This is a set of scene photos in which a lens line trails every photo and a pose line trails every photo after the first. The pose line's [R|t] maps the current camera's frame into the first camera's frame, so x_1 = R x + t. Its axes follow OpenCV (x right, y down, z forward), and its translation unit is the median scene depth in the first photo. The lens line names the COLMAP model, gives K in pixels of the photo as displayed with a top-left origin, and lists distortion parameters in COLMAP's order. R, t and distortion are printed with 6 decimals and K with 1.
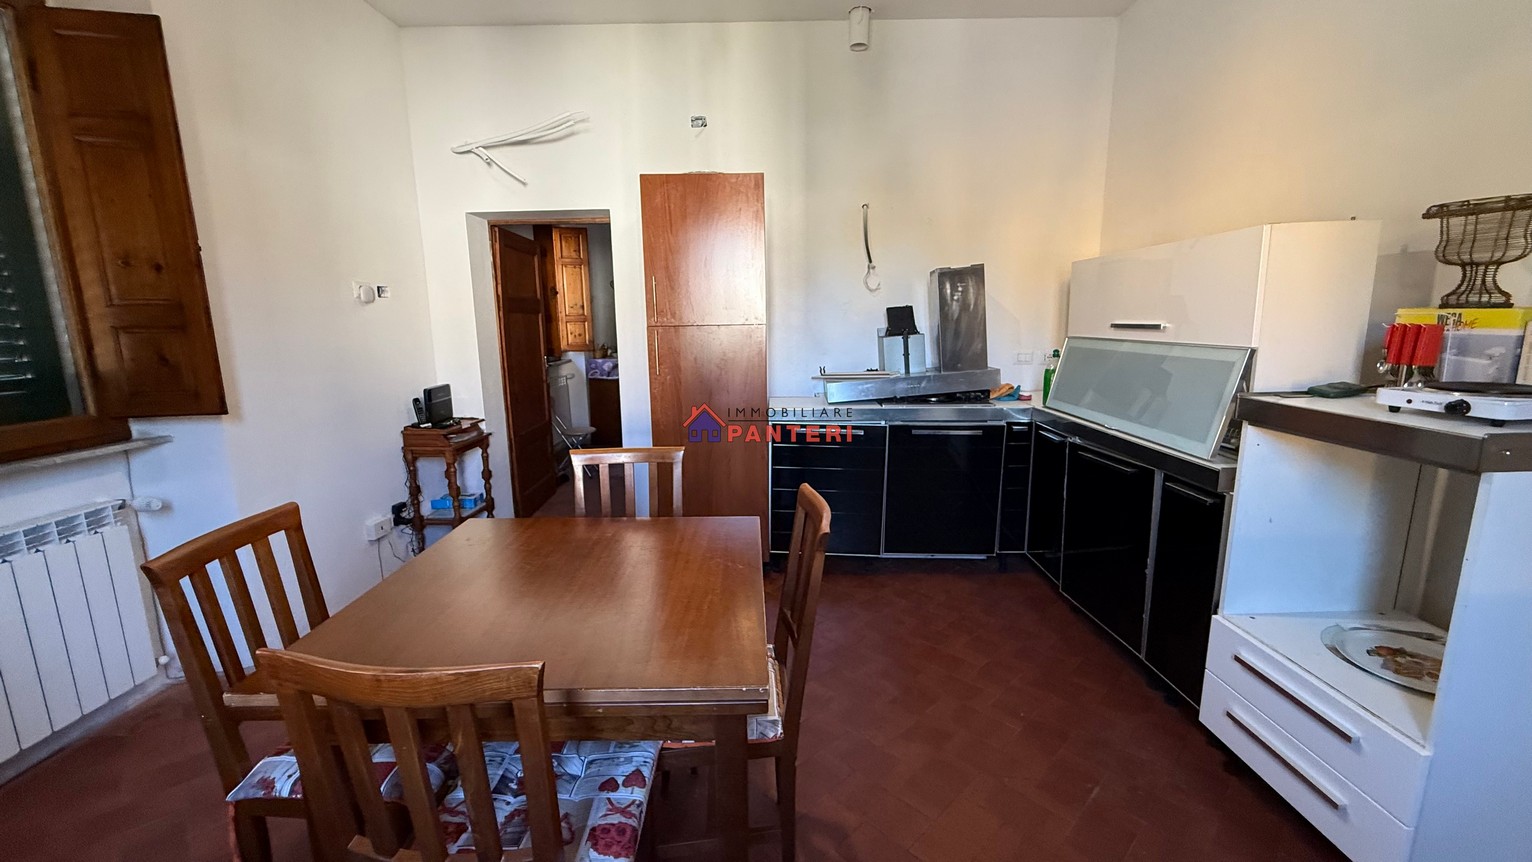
lens RADIAL K [[605.4, 0, 761.4], [0, 605.4, 432.2], [0, 0, 1]] dist [0.001011, 0.000287]
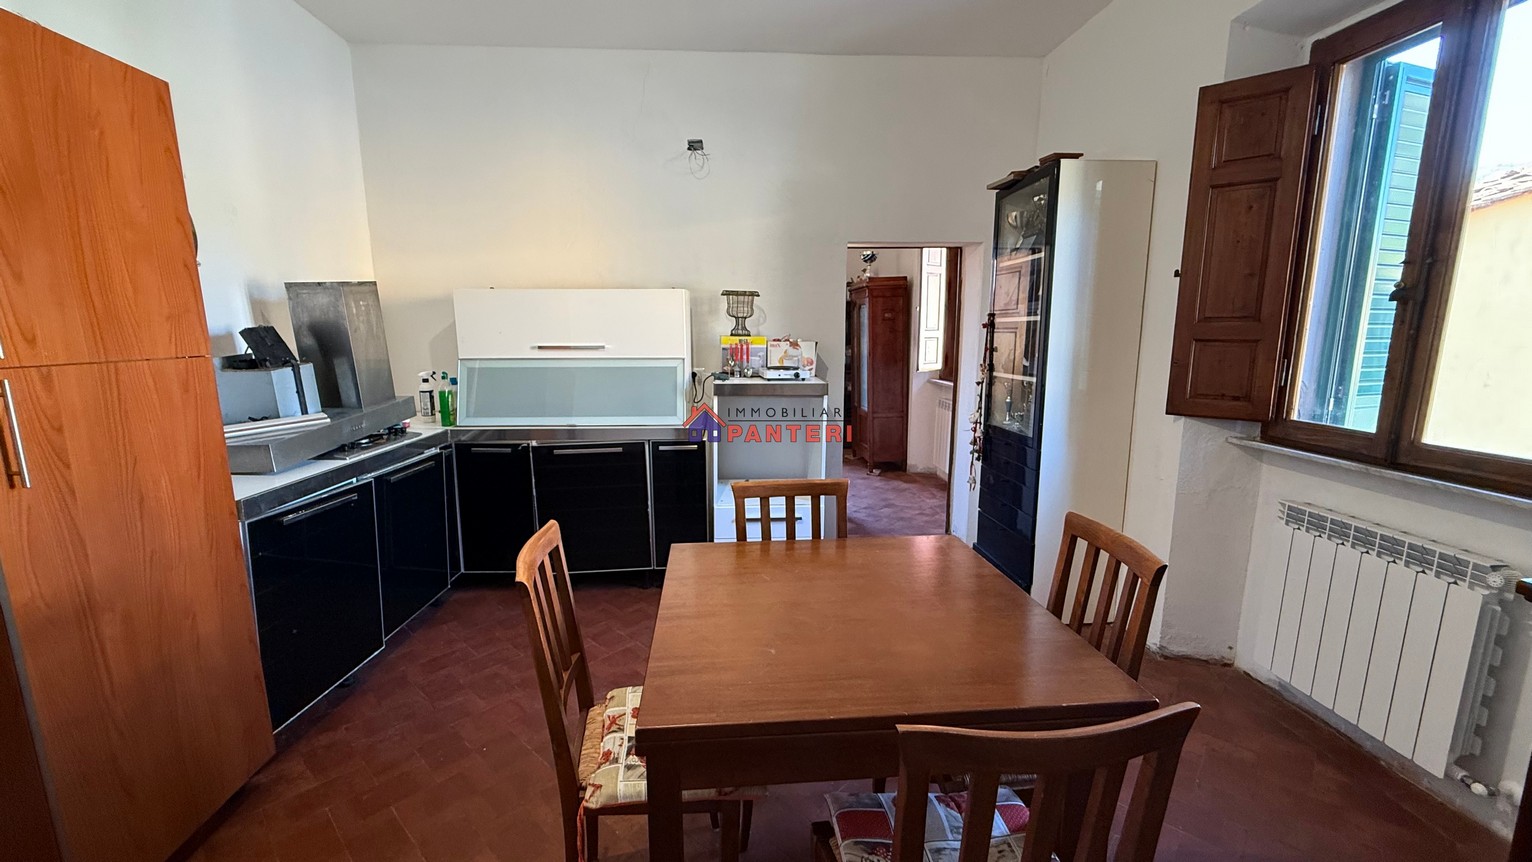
lens RADIAL K [[605.4, 0, 762.7], [0, 605.4, 432.5], [0, 0, 1]] dist [0.001011, 0.000287]
pose [[-0.064180, -0.154710, 0.985873, -0.552097], [0.188674, 0.968212, 0.164221, -0.096911], [-0.979940, 0.196549, -0.032950, 0.489637]]
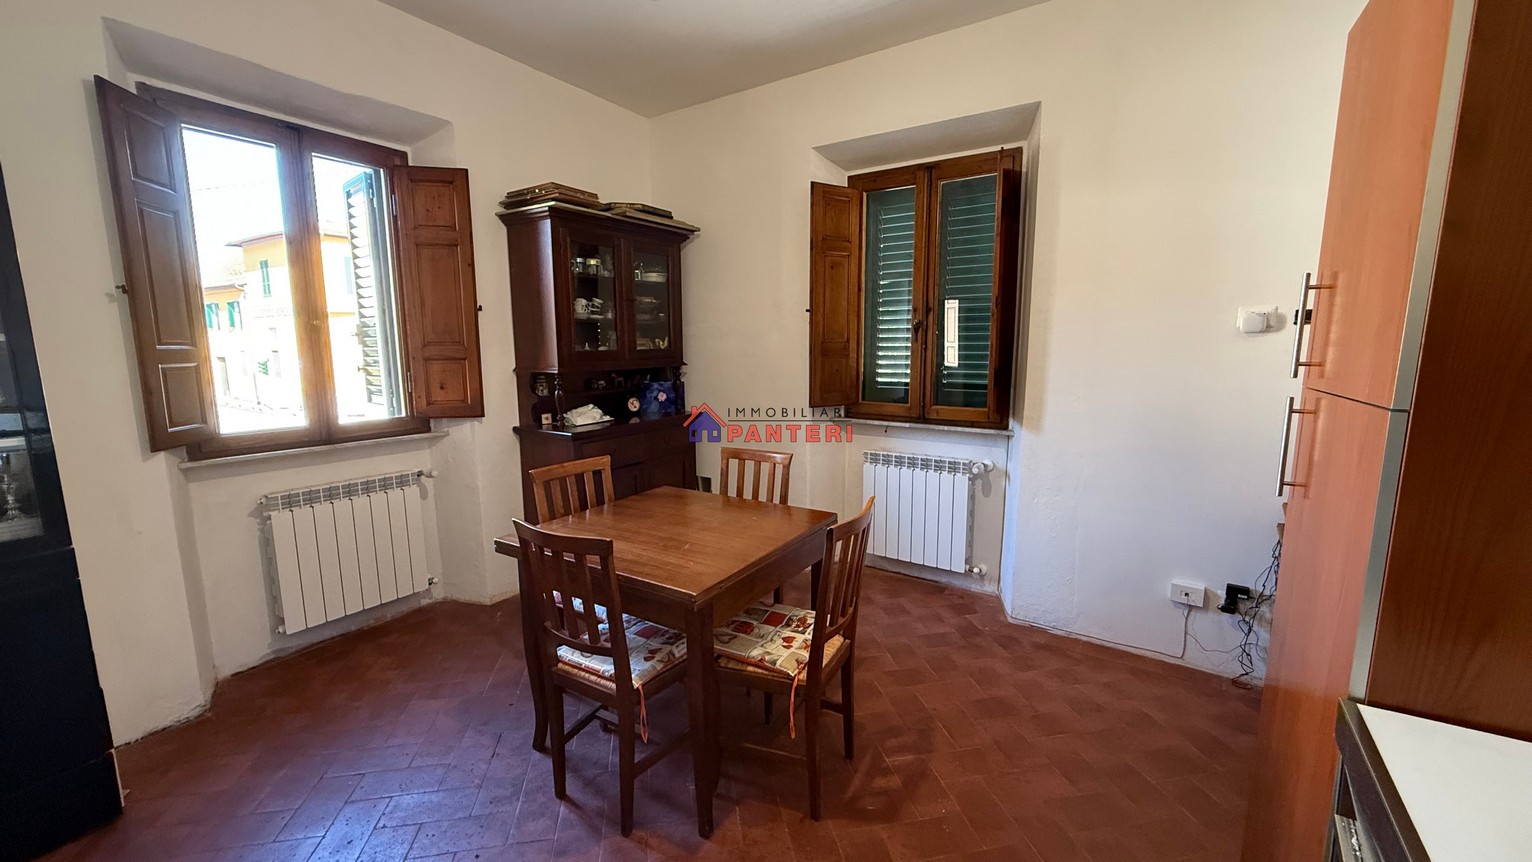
lens RADIAL K [[605.4, 0, 768.4], [0, 605.4, 431.3], [0, 0, 1]] dist [0.001011, 0.000287]
pose [[-0.537909, 0.131673, -0.832656, 0.361931], [-0.146504, 0.958095, 0.246153, -0.179199], [0.830175, 0.254395, -0.496077, 0.837301]]
